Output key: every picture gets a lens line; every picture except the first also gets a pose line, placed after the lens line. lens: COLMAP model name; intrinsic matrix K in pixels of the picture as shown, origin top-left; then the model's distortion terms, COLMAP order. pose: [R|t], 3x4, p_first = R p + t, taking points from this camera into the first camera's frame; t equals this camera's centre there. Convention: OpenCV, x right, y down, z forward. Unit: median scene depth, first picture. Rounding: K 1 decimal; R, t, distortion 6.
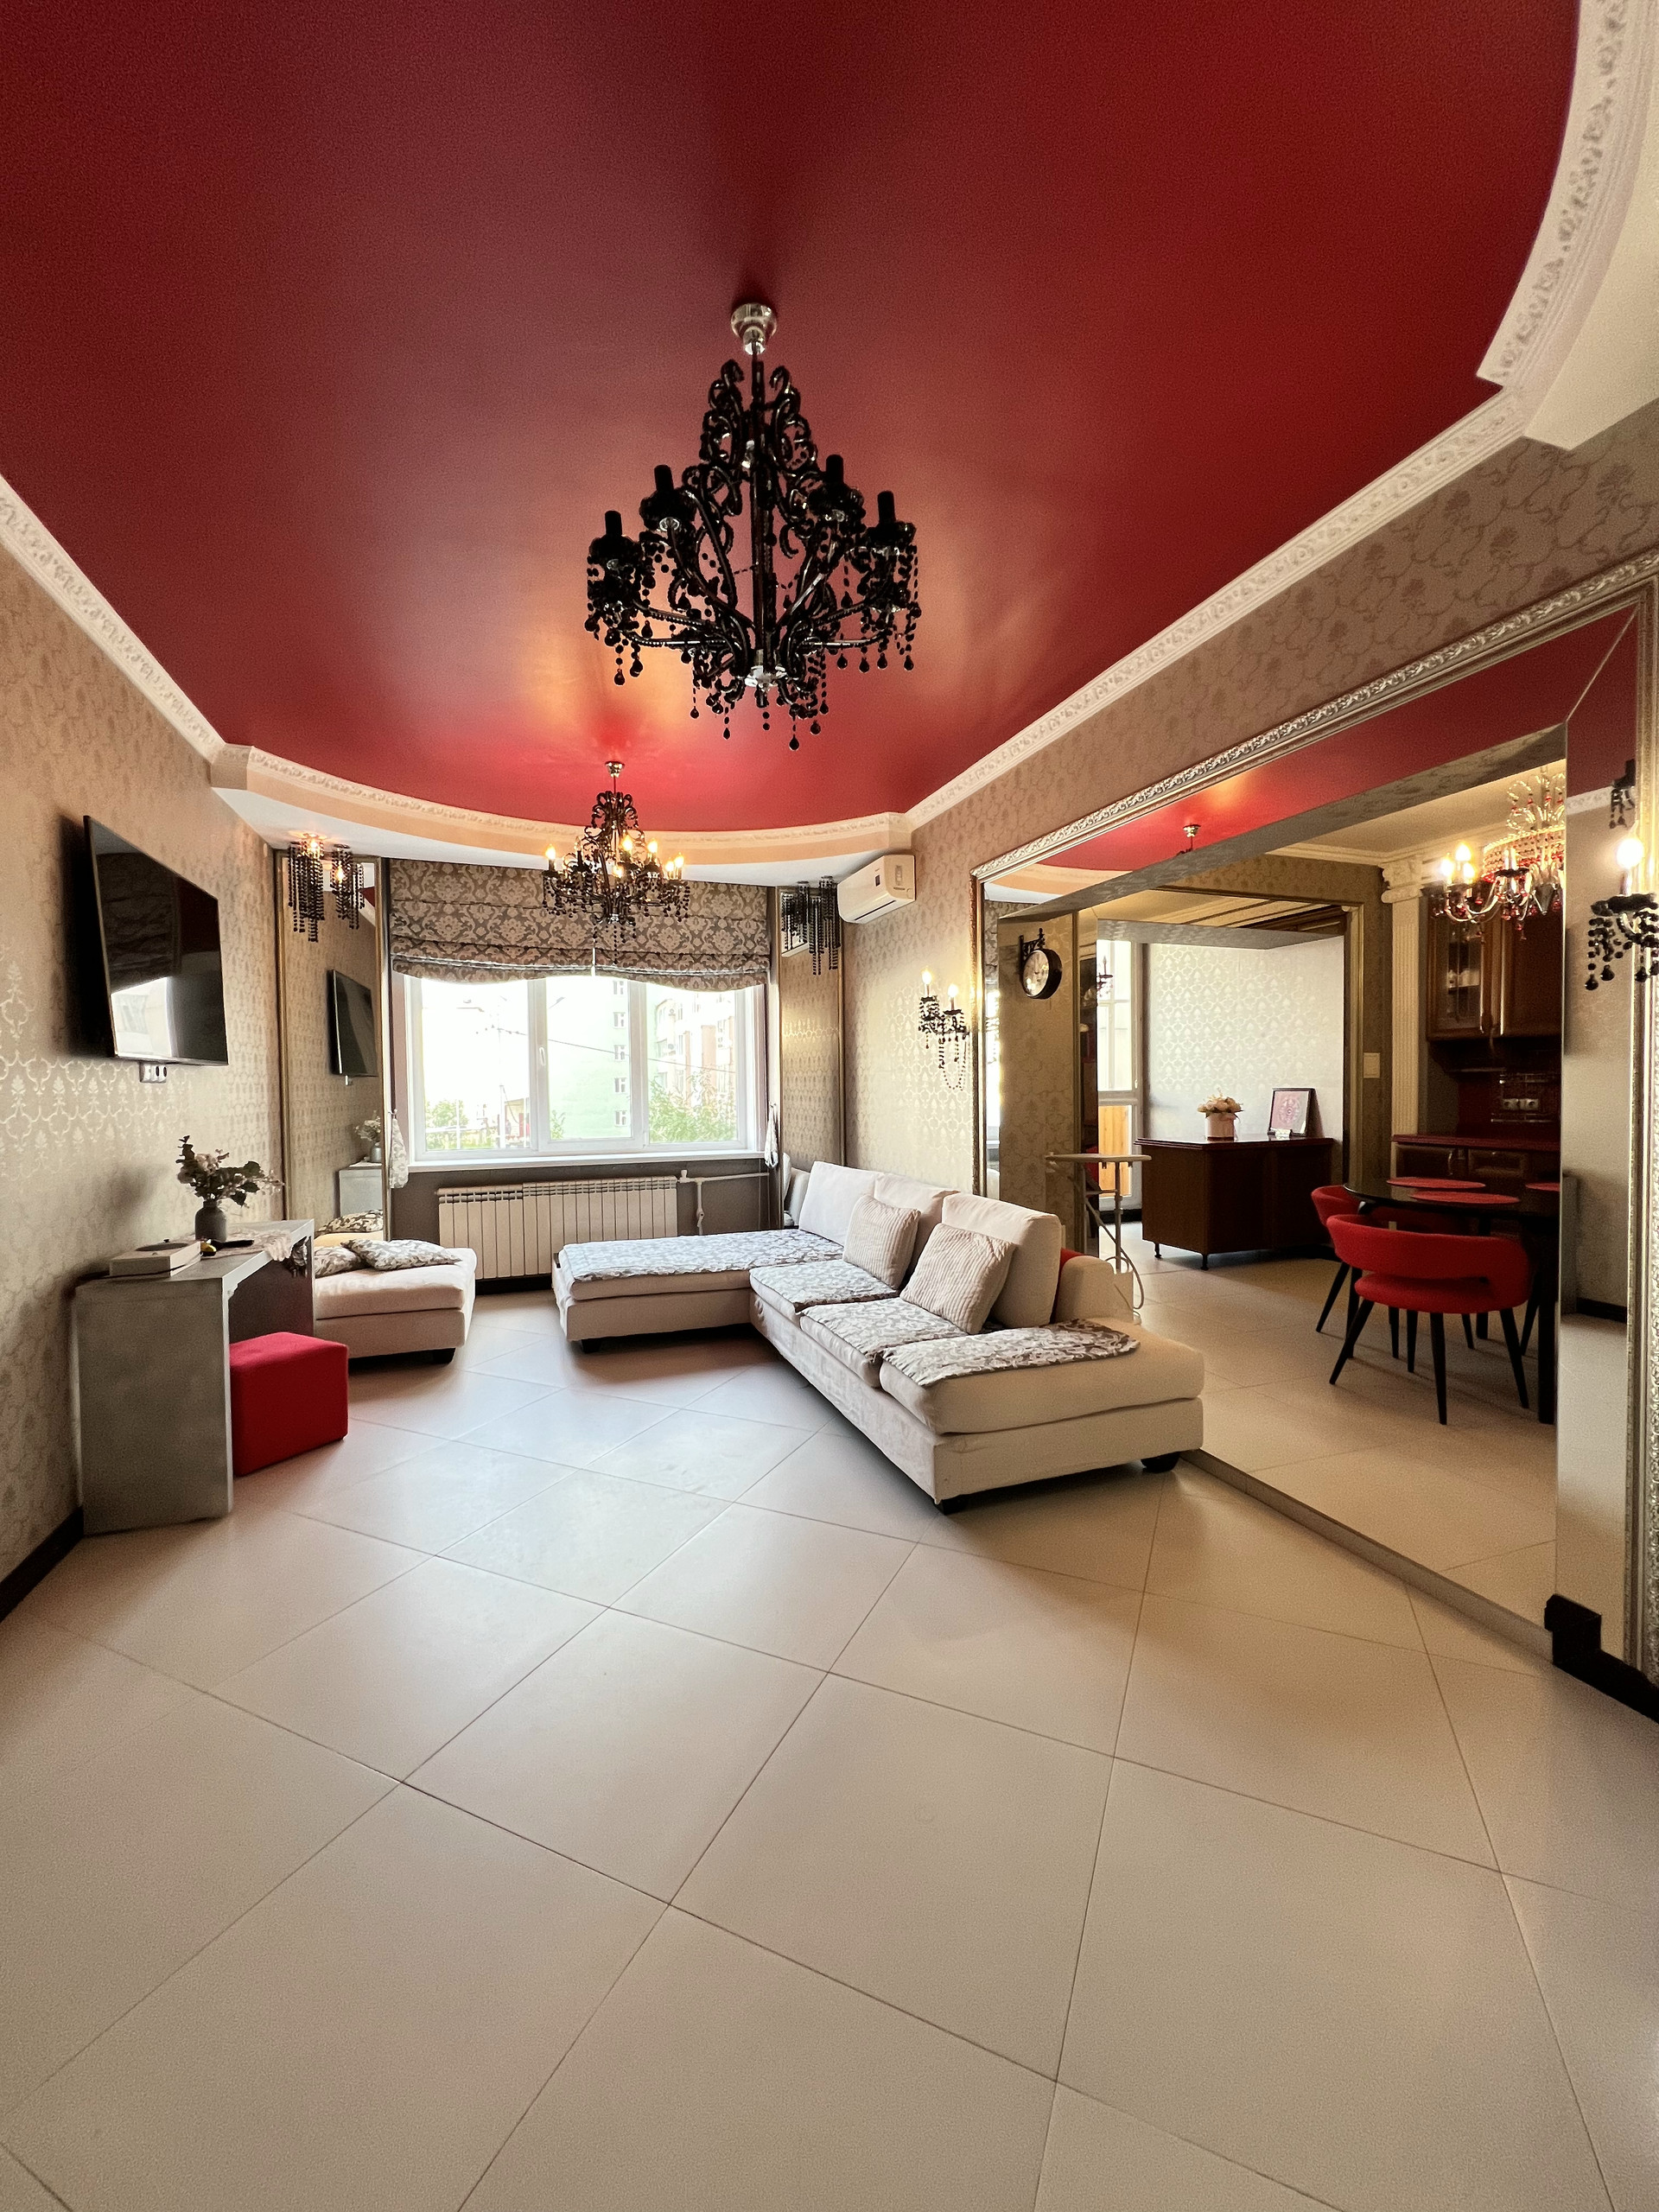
lens RADIAL K [[882.0, 0, 836.9], [0, 882.0, 1116.2], [0, 0, 1]] dist [0.003633, 0.000162]
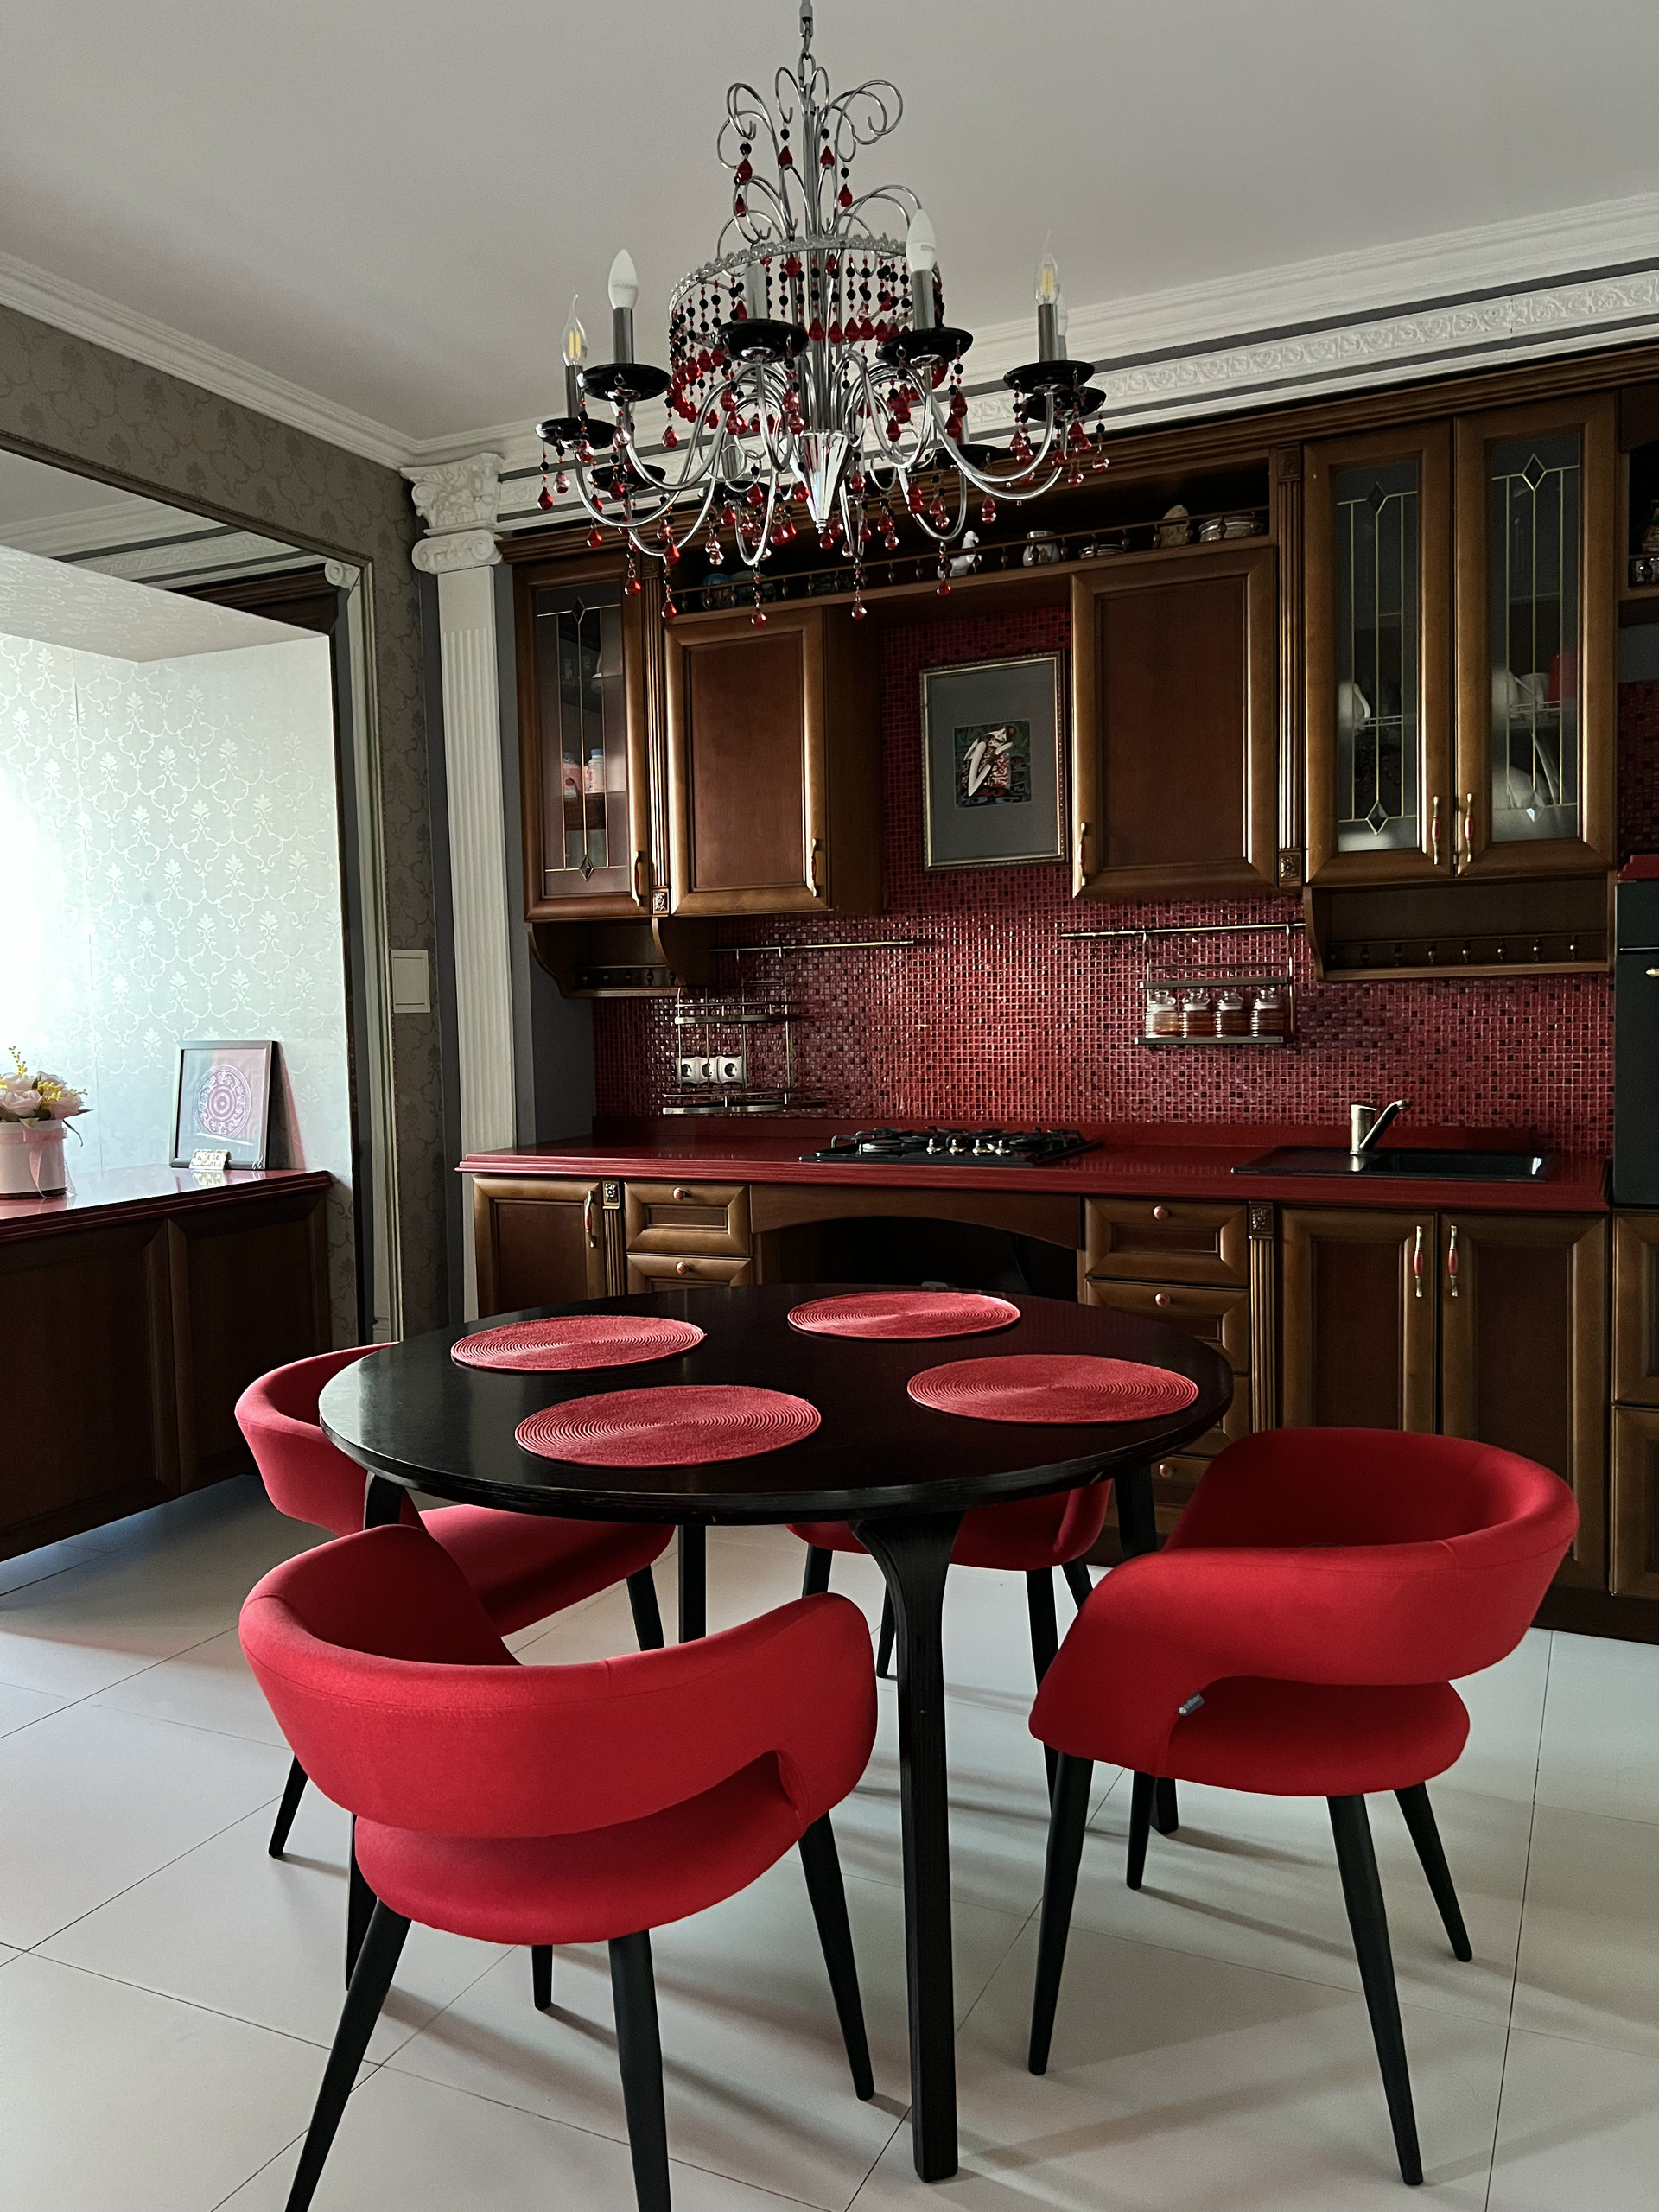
lens RADIAL K [[1675.3, 0, 828.5], [0, 1675.3, 1110.9], [0, 0, 1]] dist [0.026851, -0.001982]
pose [[0.714078, -0.053849, 0.697992, 0.332961], [0.036963, 0.998547, 0.039221, -0.034905], [-0.699089, -0.002207, 0.715031, 0.523784]]
